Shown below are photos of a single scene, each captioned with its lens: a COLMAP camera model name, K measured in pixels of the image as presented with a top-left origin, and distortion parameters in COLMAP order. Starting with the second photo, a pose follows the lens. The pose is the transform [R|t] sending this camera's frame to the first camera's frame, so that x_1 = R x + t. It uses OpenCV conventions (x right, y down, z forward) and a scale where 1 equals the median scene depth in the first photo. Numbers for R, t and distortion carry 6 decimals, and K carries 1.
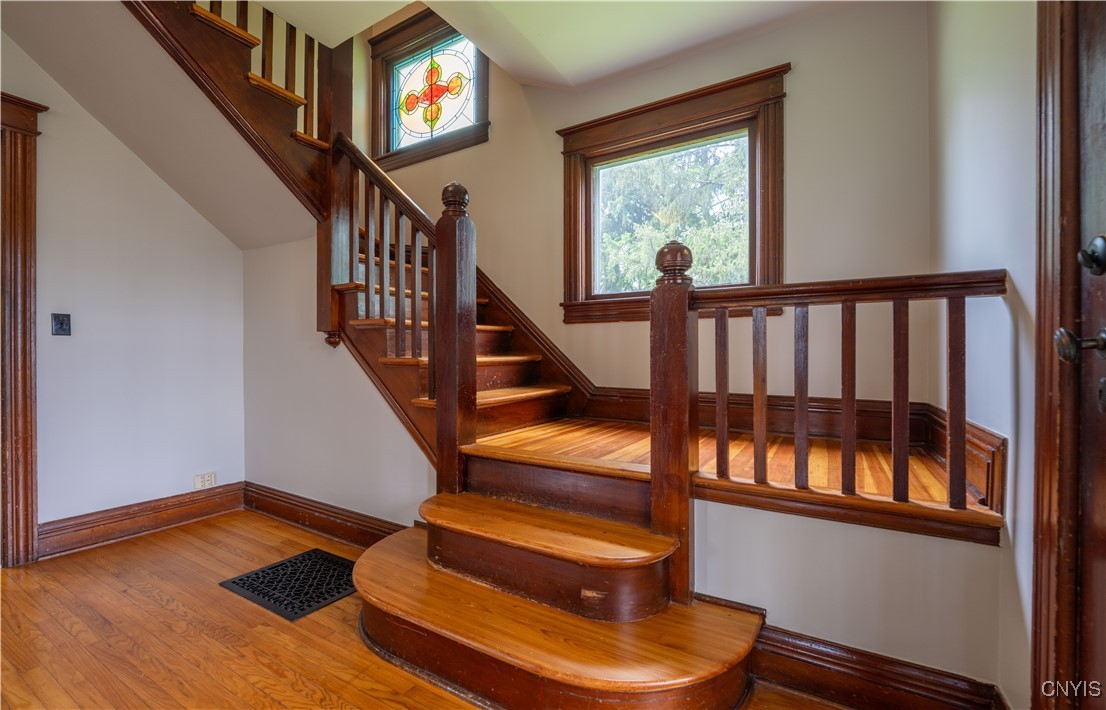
lens RADIAL K [[458.8, 0, 521.8], [0, 458.8, 361.6], [0, 0, 1]] dist [-0.004144, -0.000287]
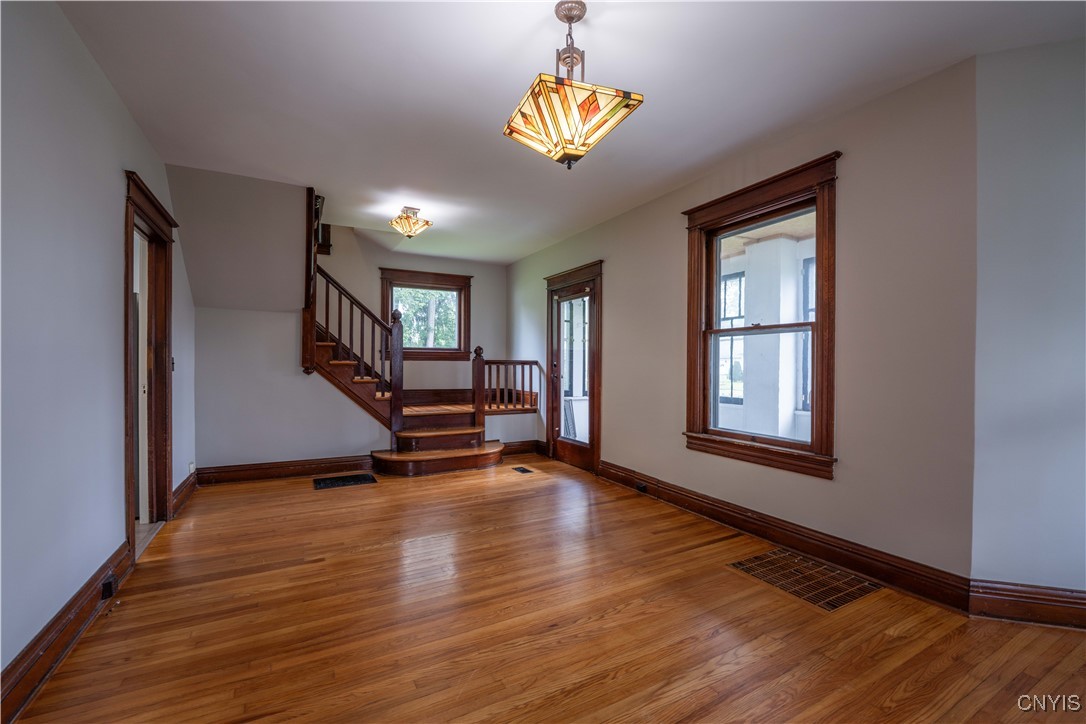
lens RADIAL K [[451.8, 0, 536.1], [0, 451.8, 366.8], [0, 0, 1]] dist [-0.008438, -0.002717]
pose [[0.502441, -0.003520, 0.864604, -2.464603], [0.007898, 0.999969, -0.000519, -0.088348], [-0.864575, 0.007090, 0.502453, -1.152387]]
